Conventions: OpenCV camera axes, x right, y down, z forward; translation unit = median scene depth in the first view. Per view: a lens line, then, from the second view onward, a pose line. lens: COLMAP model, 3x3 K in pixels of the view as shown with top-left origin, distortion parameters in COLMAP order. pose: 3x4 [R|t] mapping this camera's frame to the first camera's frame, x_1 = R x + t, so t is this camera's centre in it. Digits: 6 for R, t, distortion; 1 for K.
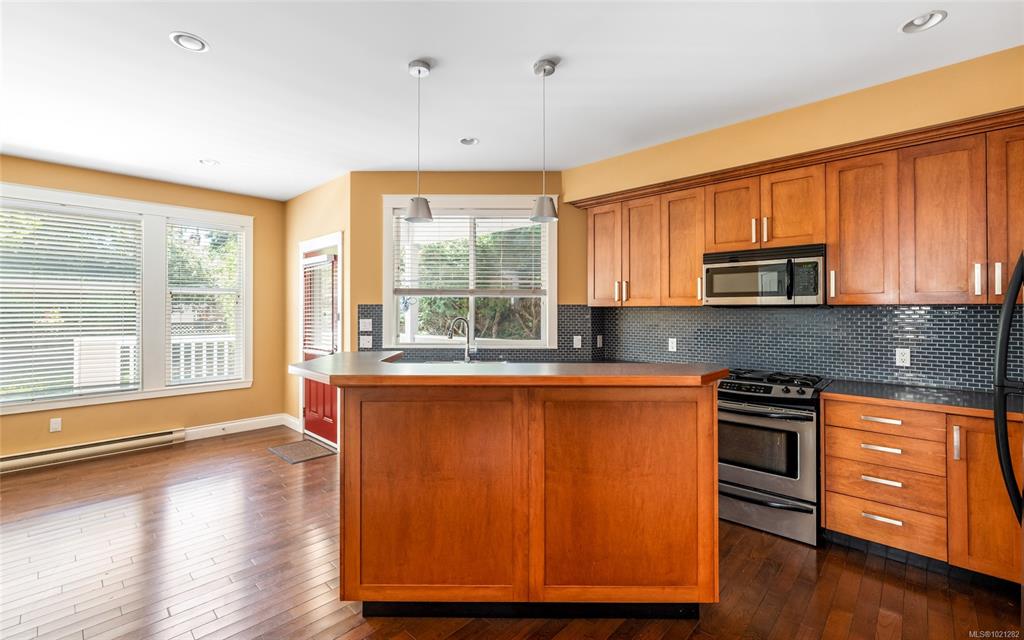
lens RADIAL K [[433.4, 0, 499.0], [0, 433.4, 305.8], [0, 0, 1]] dist [-0.006840, 0.001694]
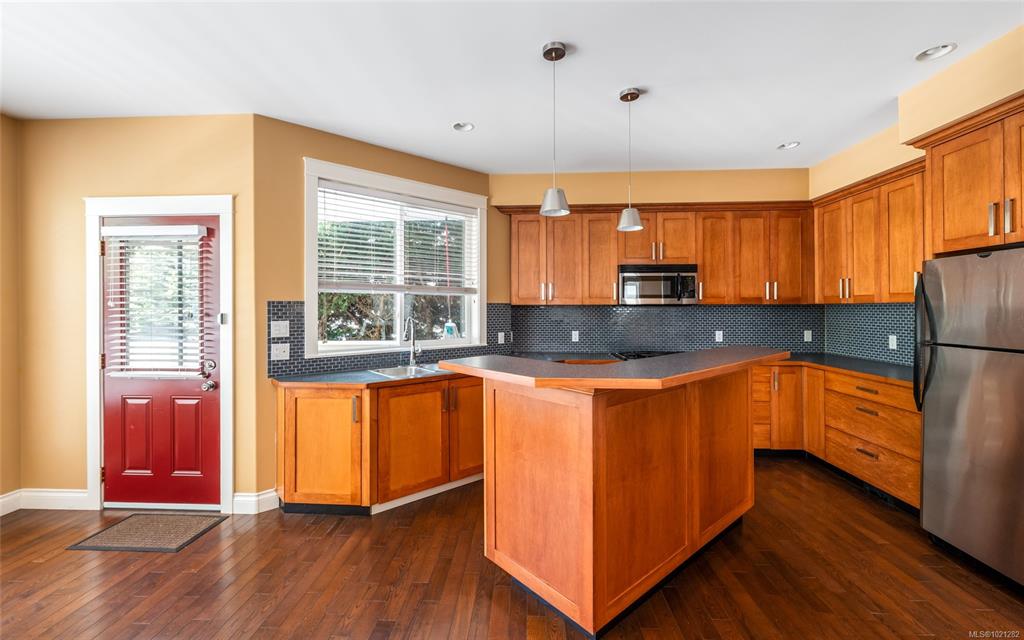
lens RADIAL K [[415.5, 0, 511.3], [0, 415.5, 308.7], [0, 0, 1]] dist [0.002032, -0.001220]
pose [[0.758156, -0.002801, 0.652067, -0.469809], [-0.004941, 0.999937, 0.010041, 0.000802], [-0.652054, -0.010835, 0.758095, 0.207911]]
